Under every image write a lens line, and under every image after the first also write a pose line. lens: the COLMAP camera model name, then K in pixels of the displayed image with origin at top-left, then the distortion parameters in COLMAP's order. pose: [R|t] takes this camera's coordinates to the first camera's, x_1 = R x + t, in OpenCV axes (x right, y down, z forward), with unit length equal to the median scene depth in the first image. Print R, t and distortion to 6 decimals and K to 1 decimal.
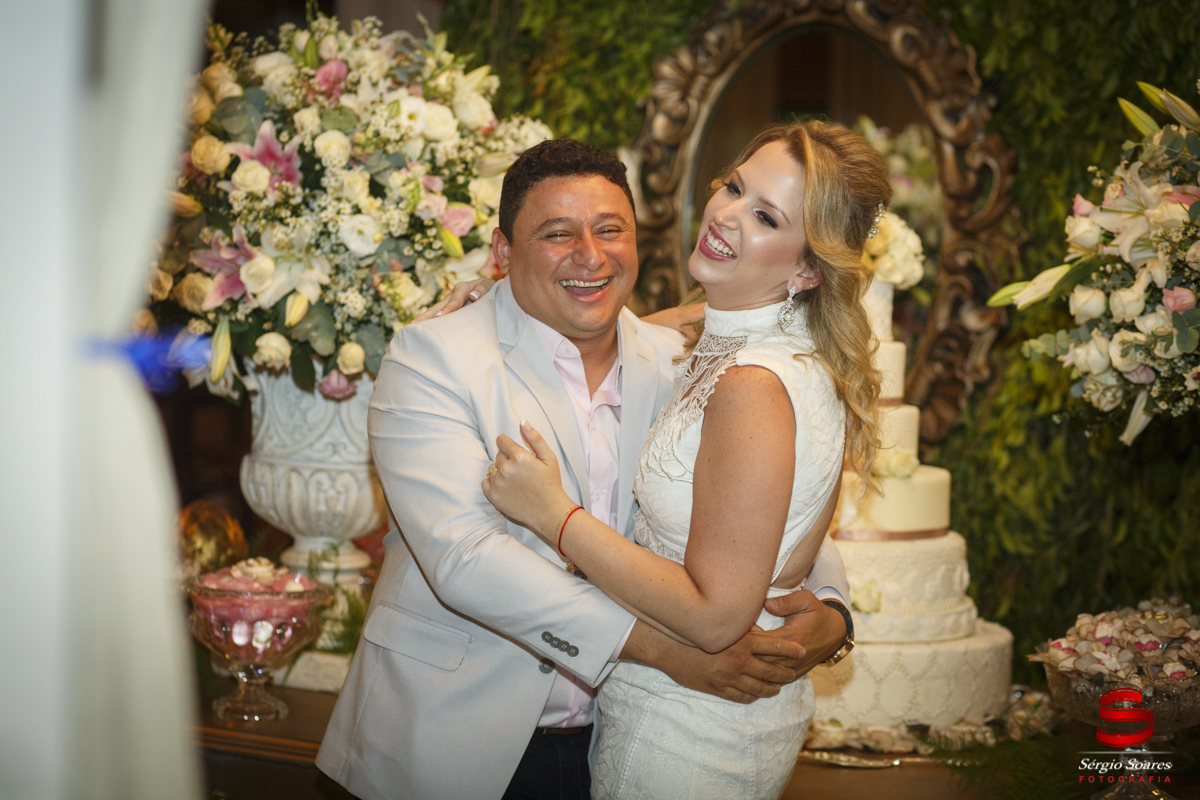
lens RADIAL K [[2901.0, 0, 600.0], [0, 2901.0, 400.0], [0, 0, 1]] dist [0.022996, 0.455856]
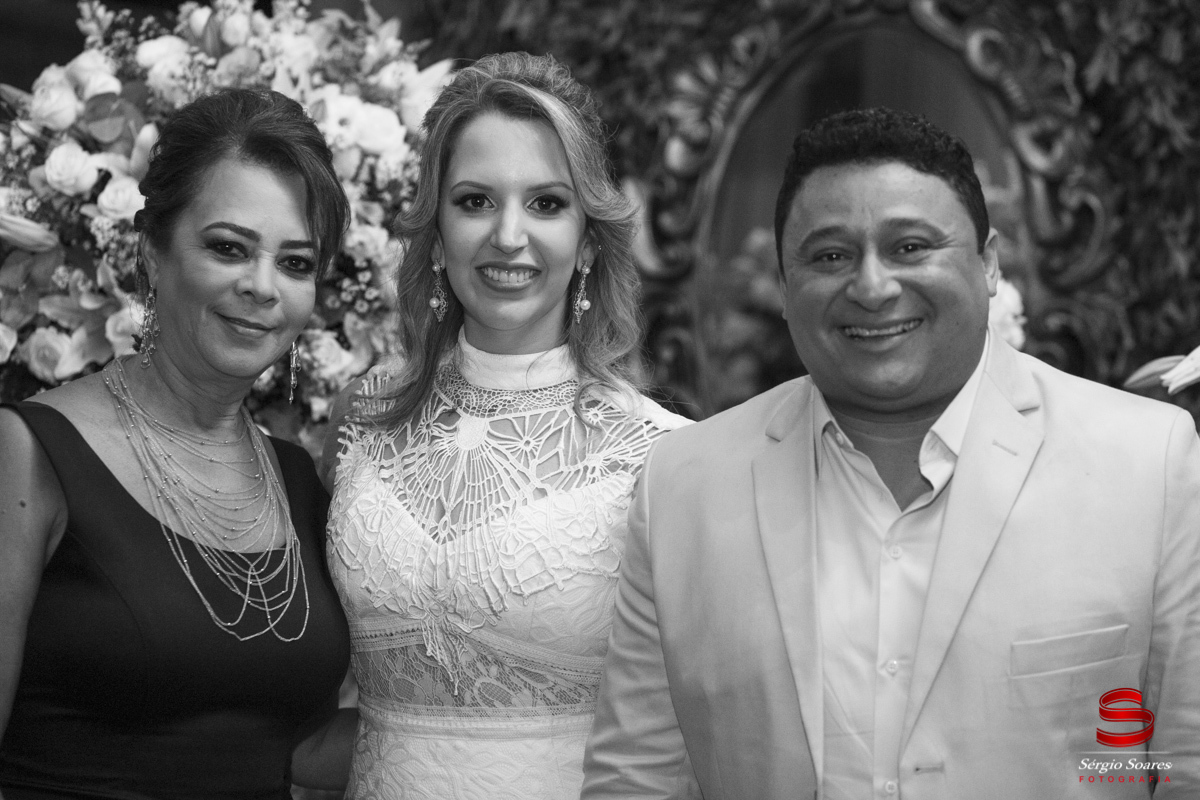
lens RADIAL K [[2901.0, 0, 600.0], [0, 2901.0, 400.0], [0, 0, 1]] dist [0.022996, 0.455856]
pose [[0.999893, 0.013980, -0.004200, 0.005248], [-0.014058, 0.999717, -0.019191, -0.012642], [0.003930, 0.019248, 0.999807, 0.251939]]
